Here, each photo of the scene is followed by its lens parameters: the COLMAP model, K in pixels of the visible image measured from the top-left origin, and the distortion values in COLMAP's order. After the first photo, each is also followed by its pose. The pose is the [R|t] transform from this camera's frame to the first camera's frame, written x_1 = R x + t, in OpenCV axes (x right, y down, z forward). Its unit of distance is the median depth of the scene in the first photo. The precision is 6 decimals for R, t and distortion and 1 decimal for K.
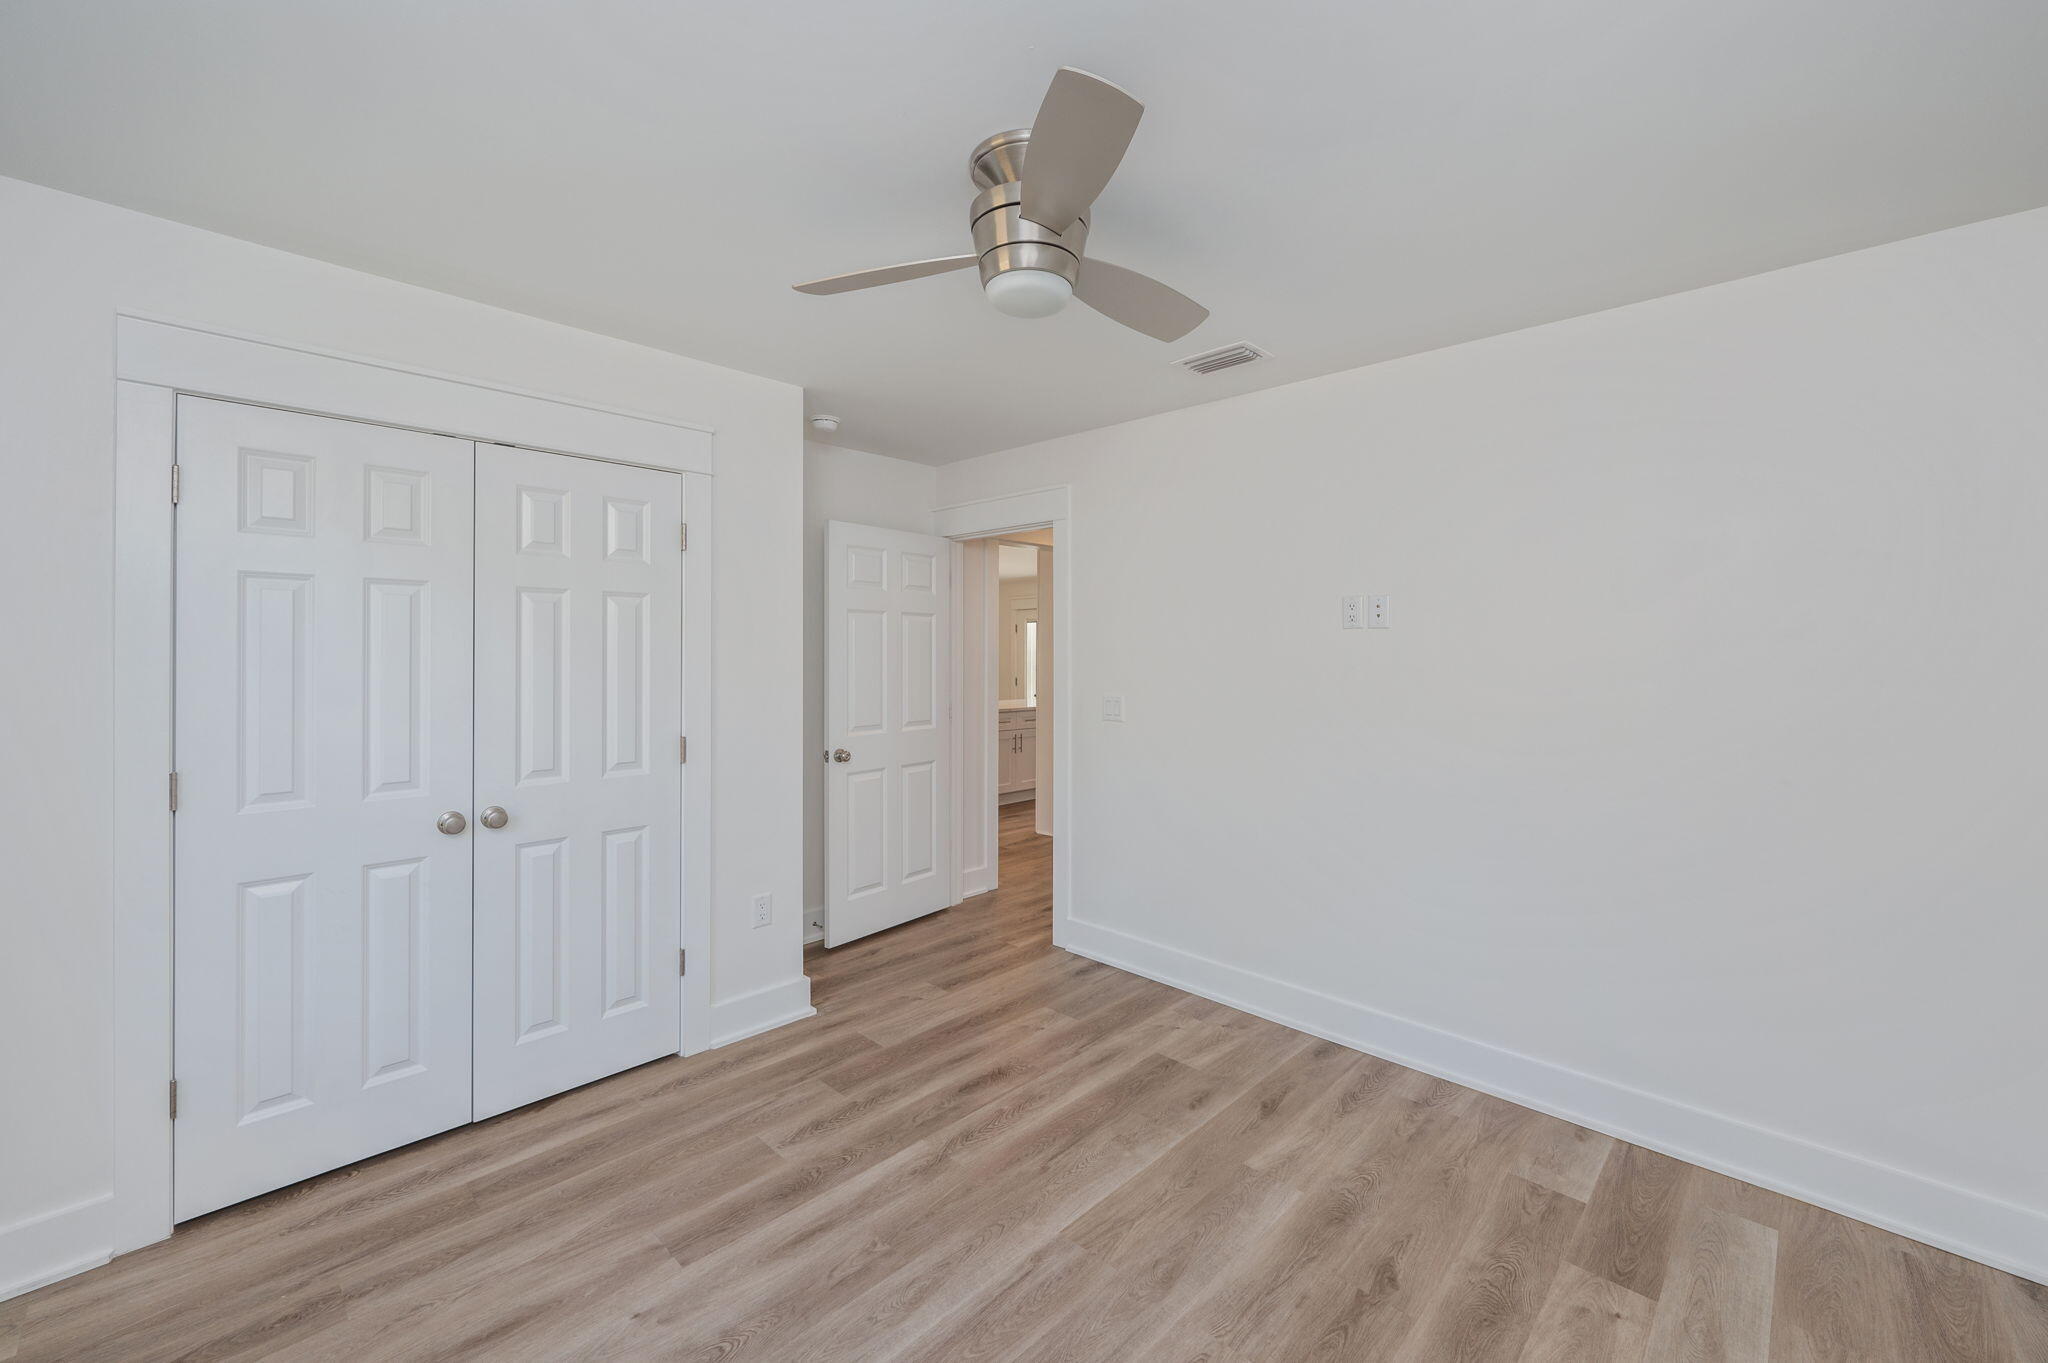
lens RADIAL K [[814.2, 0, 1029.0], [0, 814.2, 666.6], [0, 0, 1]] dist [0.000363, 0.000100]
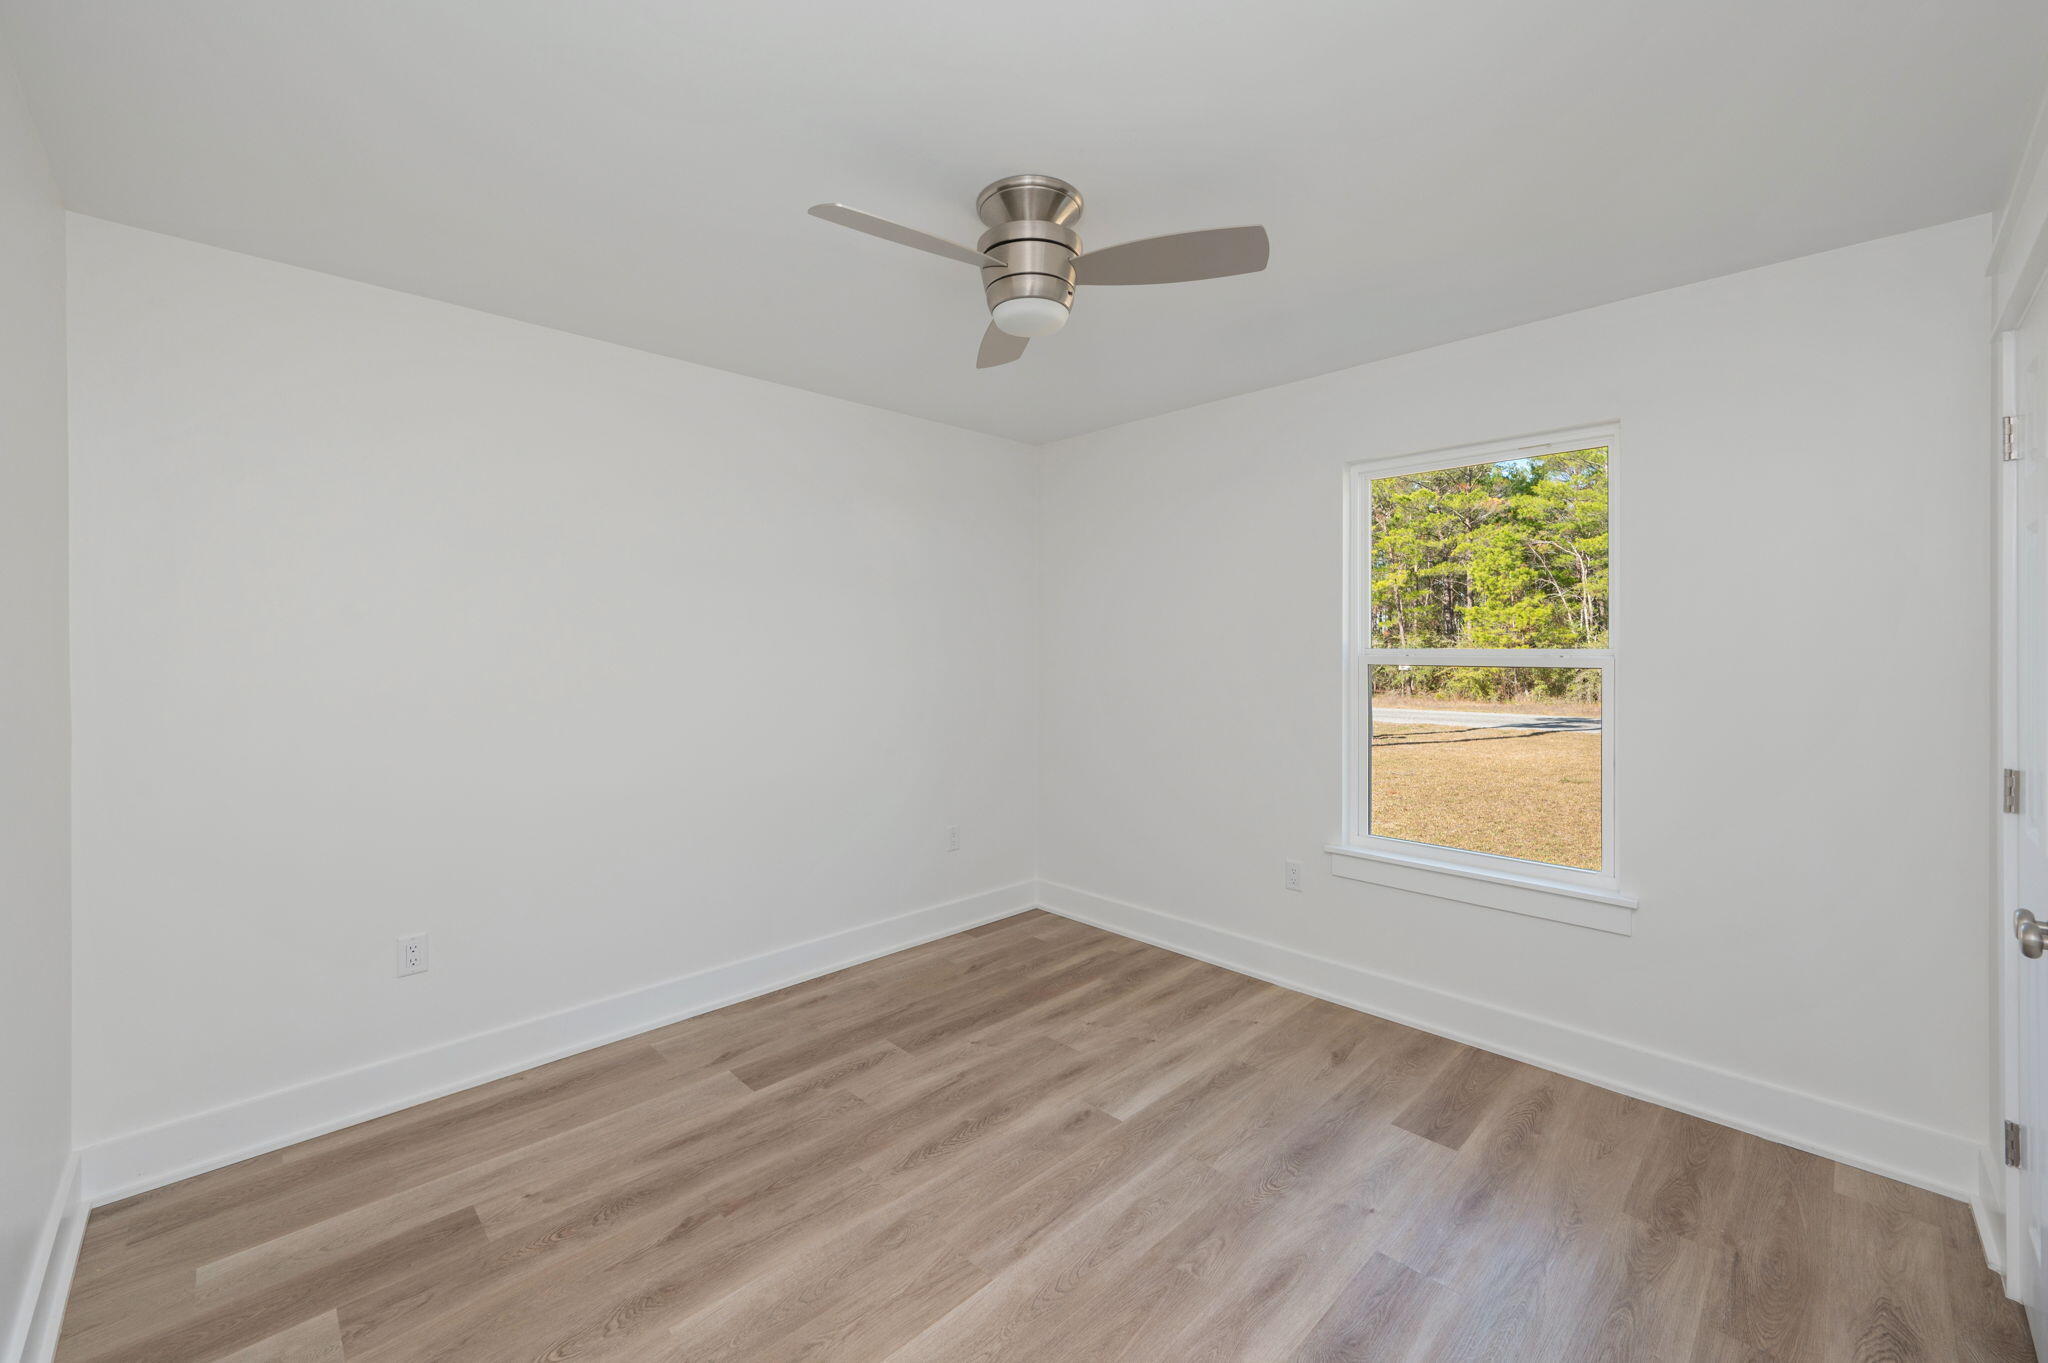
lens RADIAL K [[814.2, 0, 1029.0], [0, 814.2, 666.6], [0, 0, 1]] dist [0.000363, 0.000100]
pose [[-0.999873, -0.002500, 0.015771, -0.014829], [-0.002023, 0.999543, 0.030157, -0.002242], [-0.015839, 0.030121, -0.999421, 1.952143]]
